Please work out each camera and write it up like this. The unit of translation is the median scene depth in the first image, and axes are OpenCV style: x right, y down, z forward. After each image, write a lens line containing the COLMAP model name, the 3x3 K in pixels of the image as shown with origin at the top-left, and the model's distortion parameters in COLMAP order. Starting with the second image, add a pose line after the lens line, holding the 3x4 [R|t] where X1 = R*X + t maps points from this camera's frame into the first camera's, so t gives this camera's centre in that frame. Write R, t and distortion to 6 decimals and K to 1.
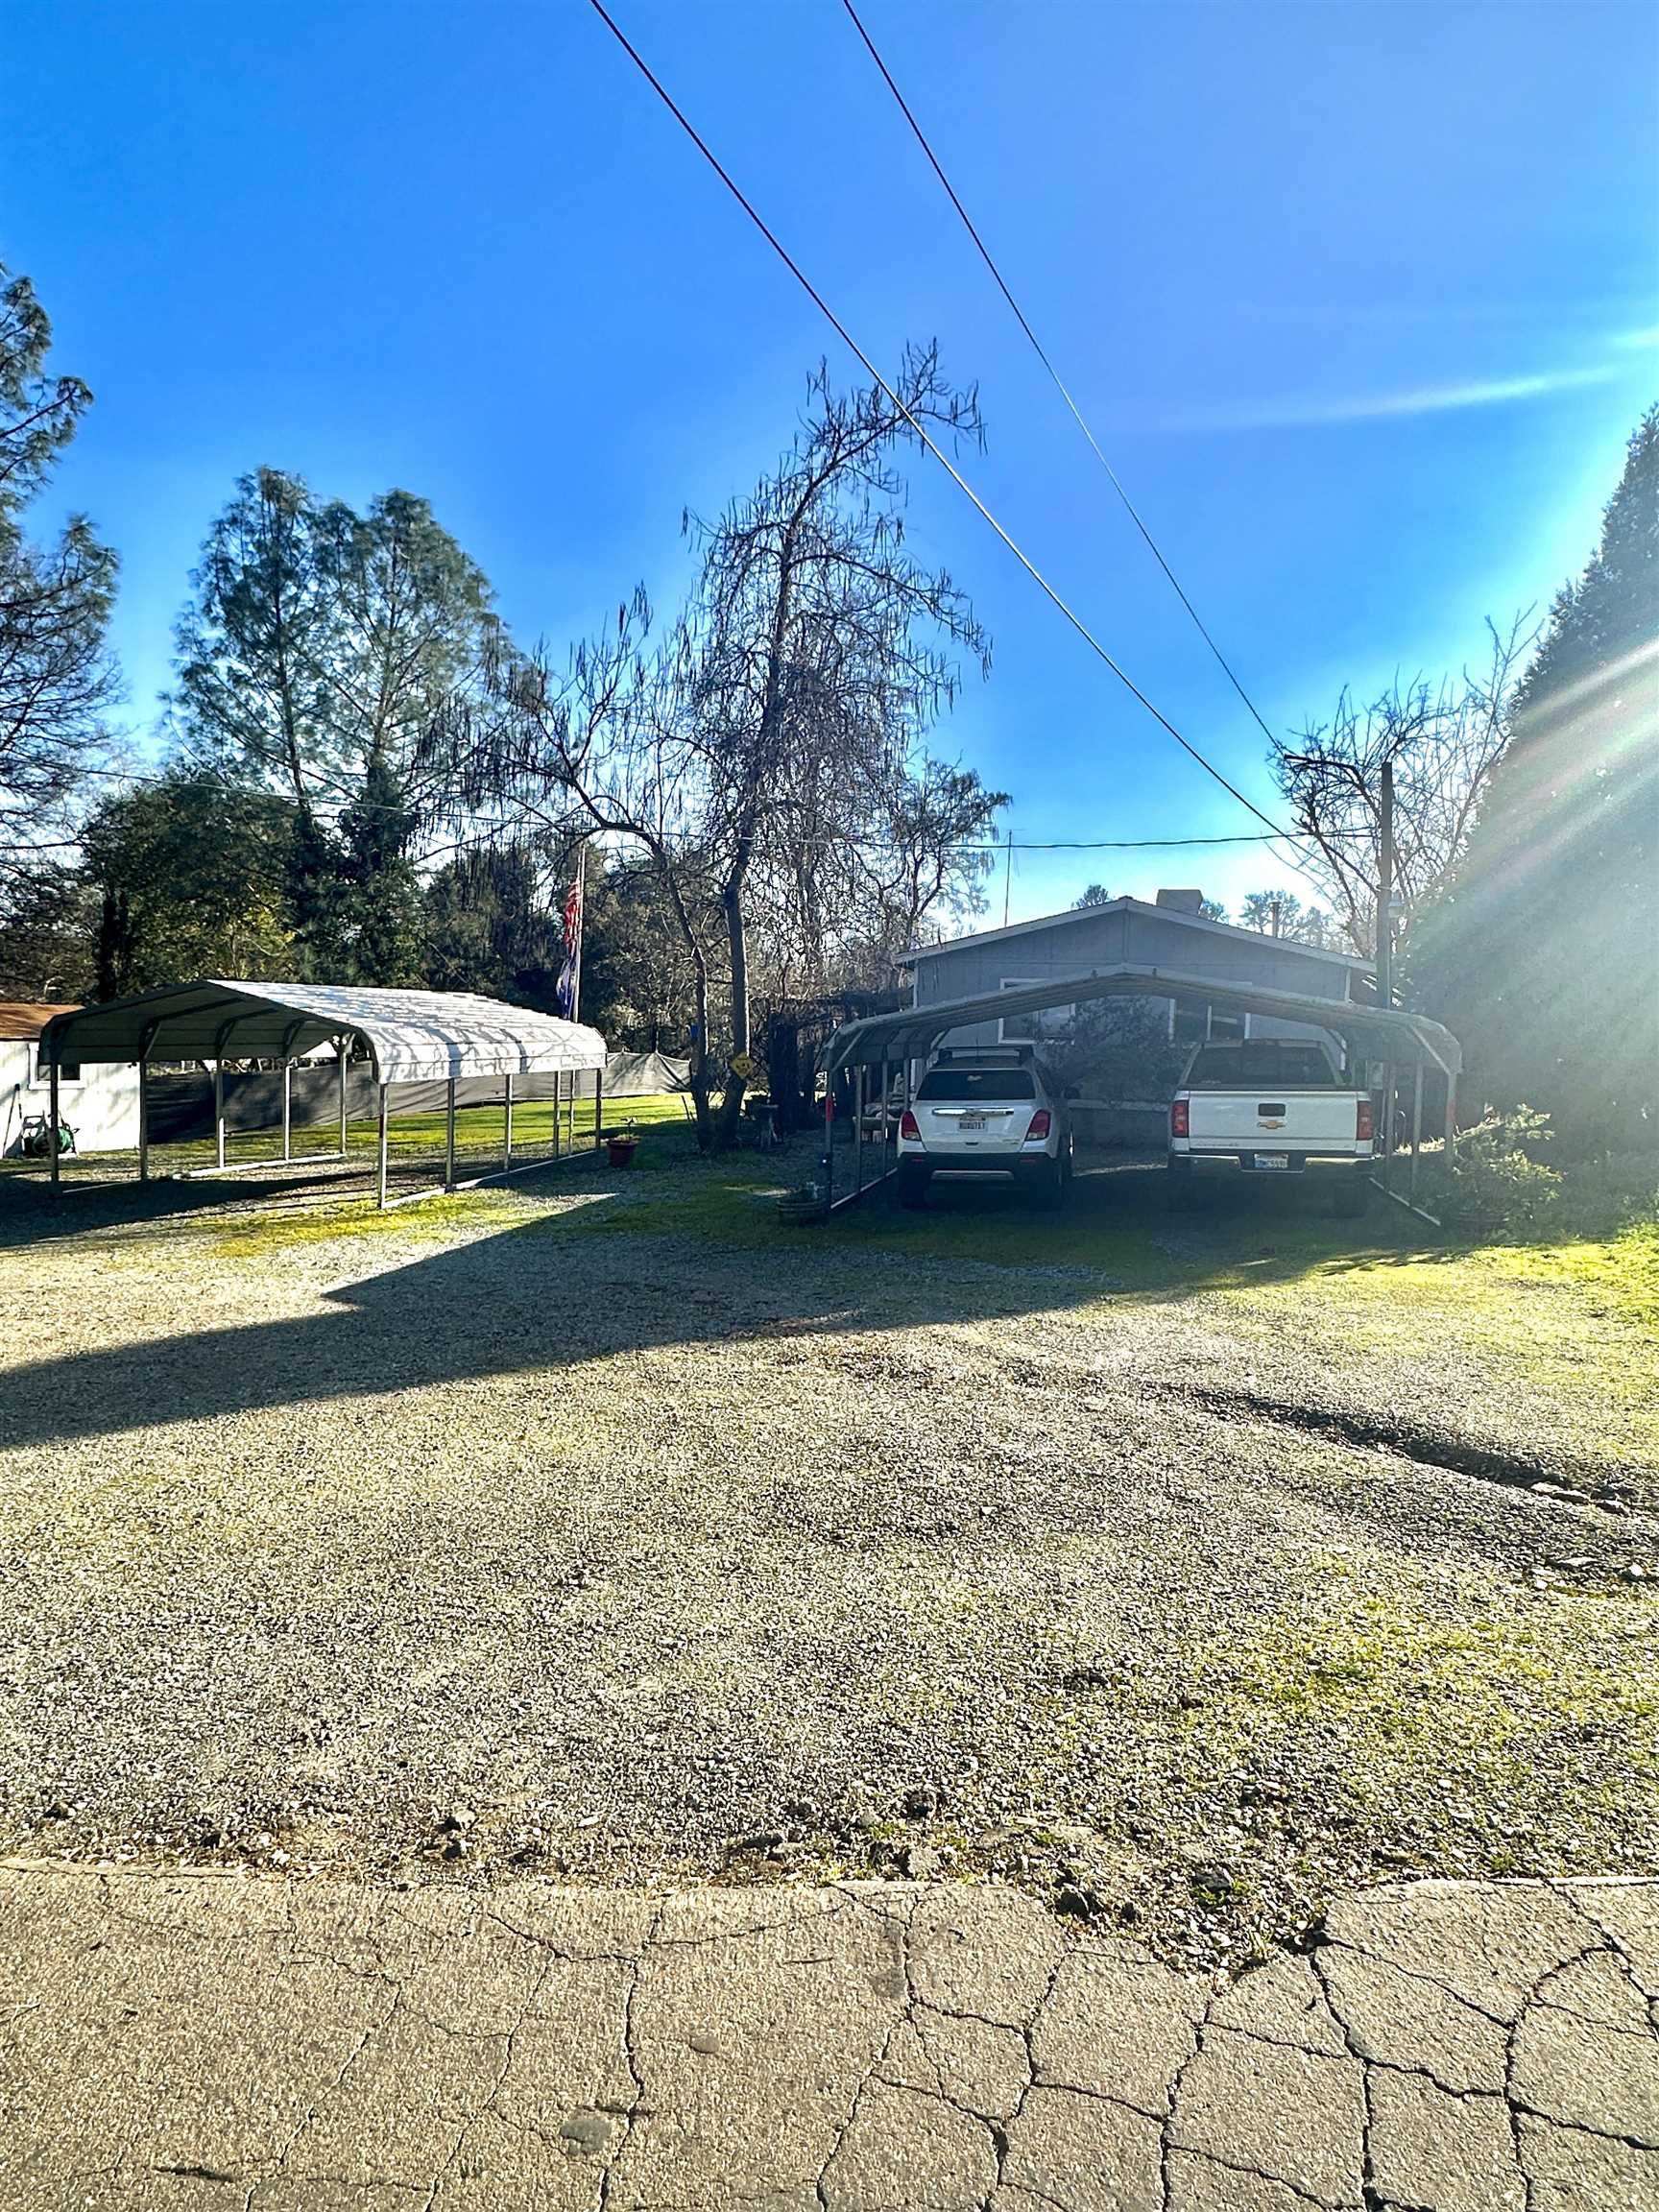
lens RADIAL K [[1281.0, 0, 829.5], [0, 1281.0, 1106.0], [0, 0, 1]] dist [-0.000053, -0.000356]
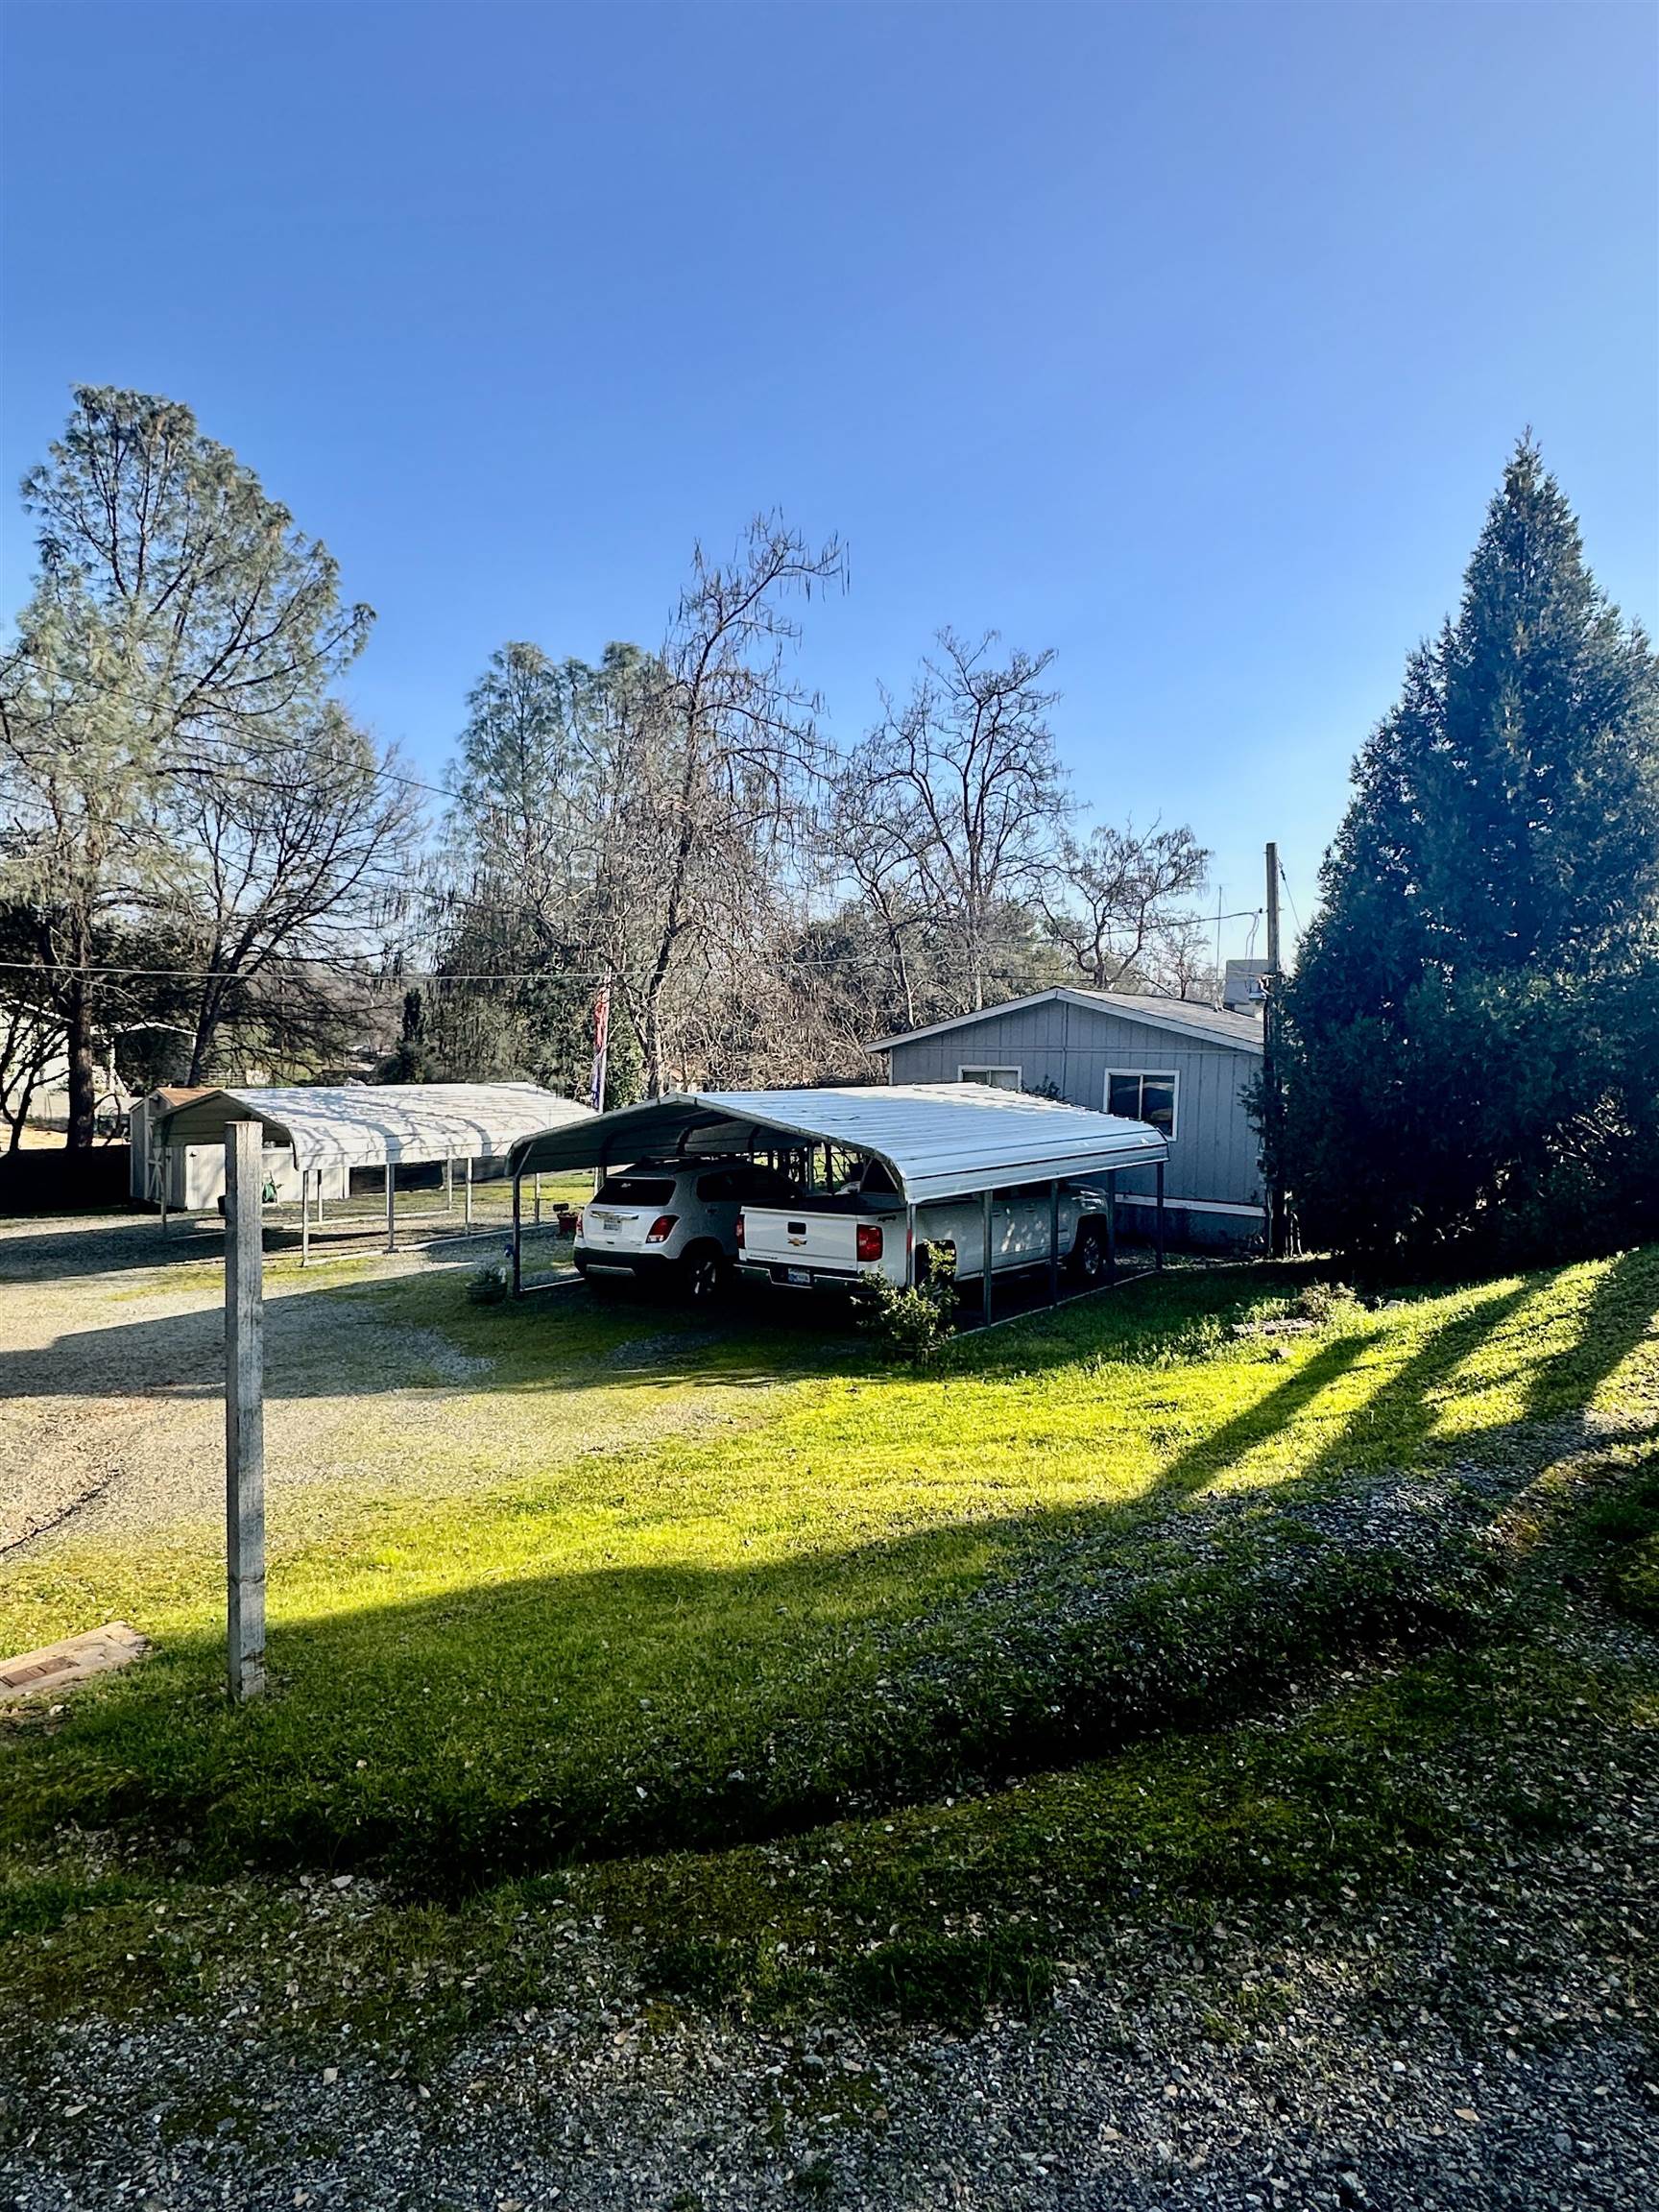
lens RADIAL K [[1281.0, 0, 829.5], [0, 1281.0, 1106.0], [0, 0, 1]] dist [-0.000053, -0.000356]
pose [[0.913378, 0.005499, -0.407076, 0.583814], [-0.014492, 0.999714, -0.019013, -0.057521], [0.406855, 0.023266, 0.913196, 0.016666]]
